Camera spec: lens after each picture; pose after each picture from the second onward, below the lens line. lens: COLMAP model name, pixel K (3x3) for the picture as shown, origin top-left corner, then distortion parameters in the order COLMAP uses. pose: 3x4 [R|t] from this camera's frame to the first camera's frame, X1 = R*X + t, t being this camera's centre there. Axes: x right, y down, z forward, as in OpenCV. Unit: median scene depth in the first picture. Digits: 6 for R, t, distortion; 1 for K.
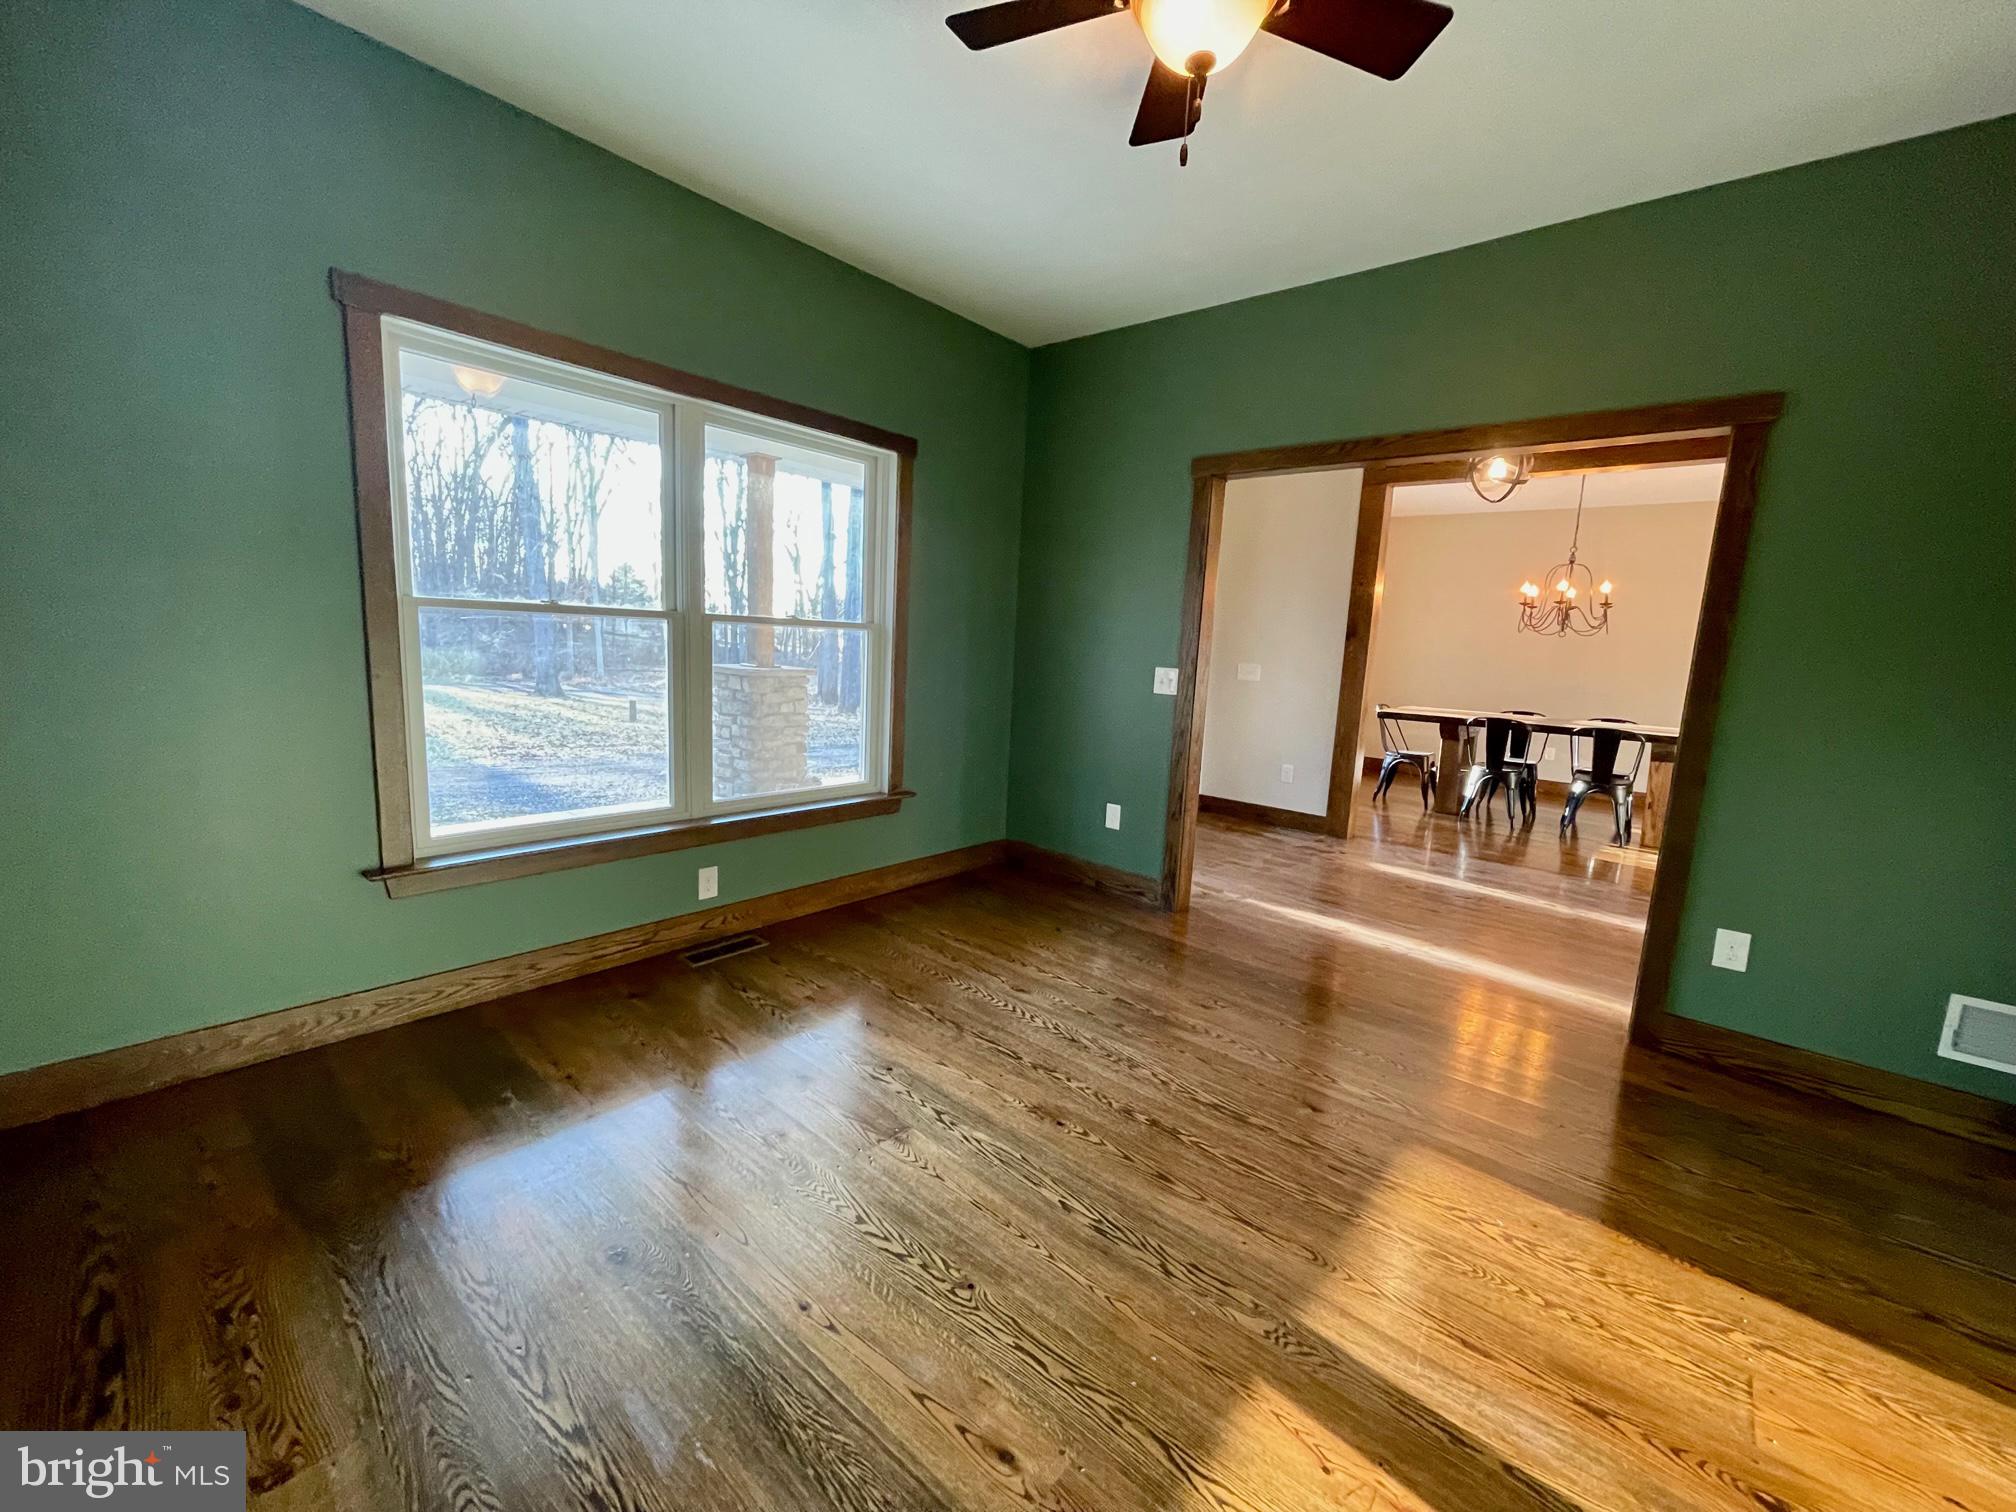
lens RADIAL K [[814.8, 0, 1006.3], [0, 814.8, 751.3], [0, 0, 1]] dist [-0.000896, -0.000085]
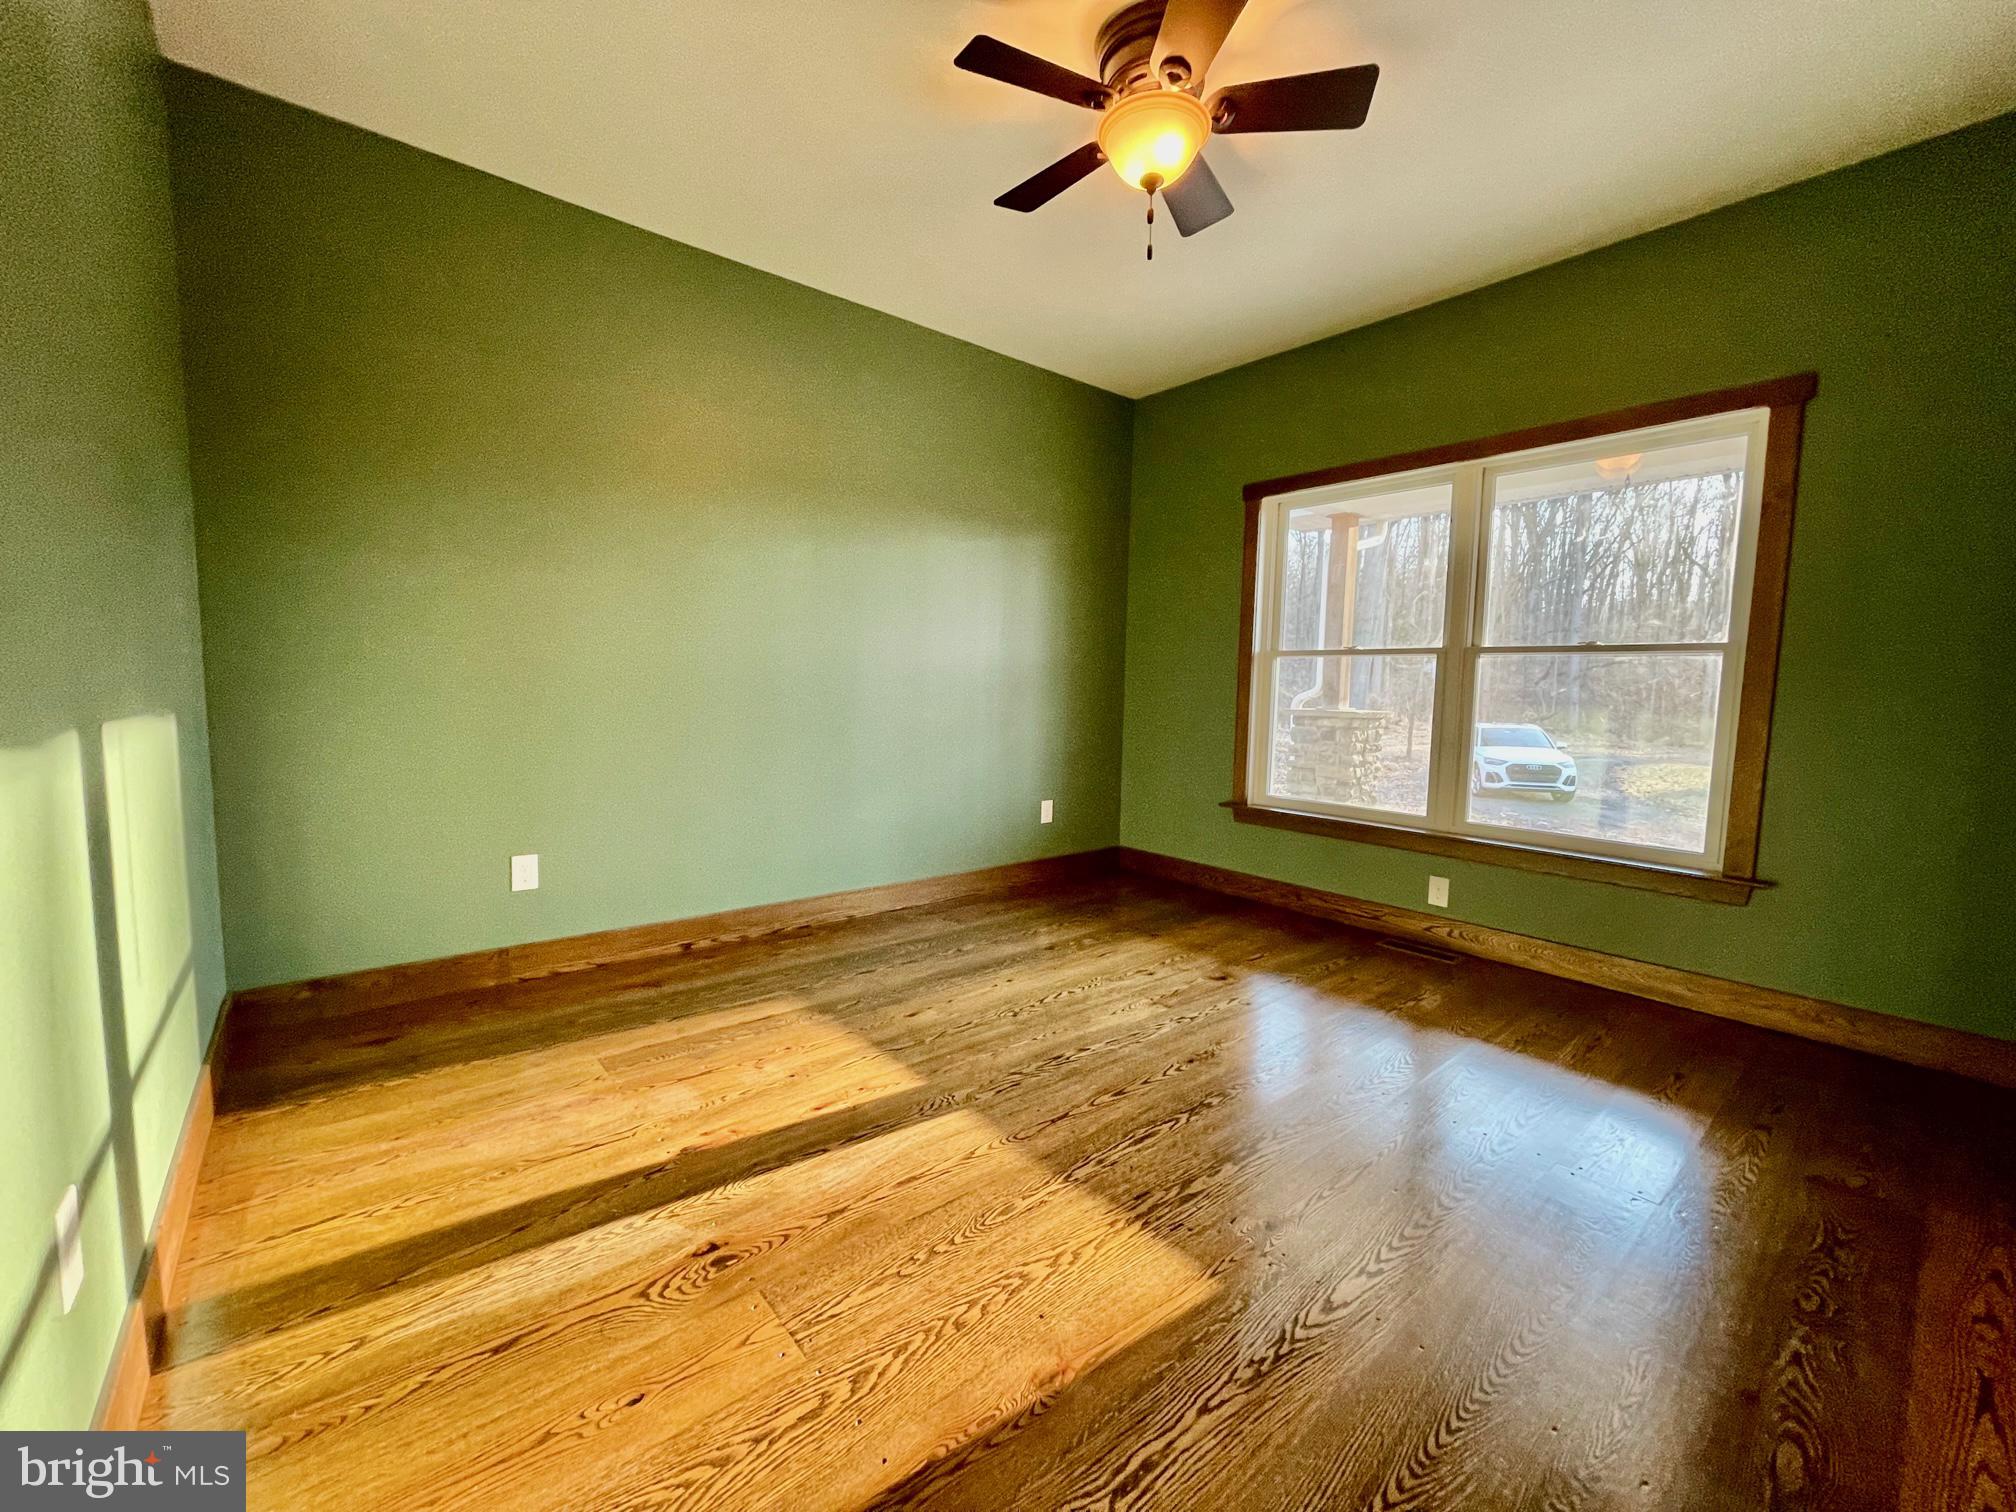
lens RADIAL K [[814.8, 0, 1006.3], [0, 814.8, 751.3], [0, 0, 1]] dist [-0.000896, -0.000085]
pose [[-0.163507, 0.027093, -0.986170, 1.228462], [-0.165238, 0.984749, 0.054451, 0.018441], [0.972606, 0.171856, -0.156536, 0.874481]]
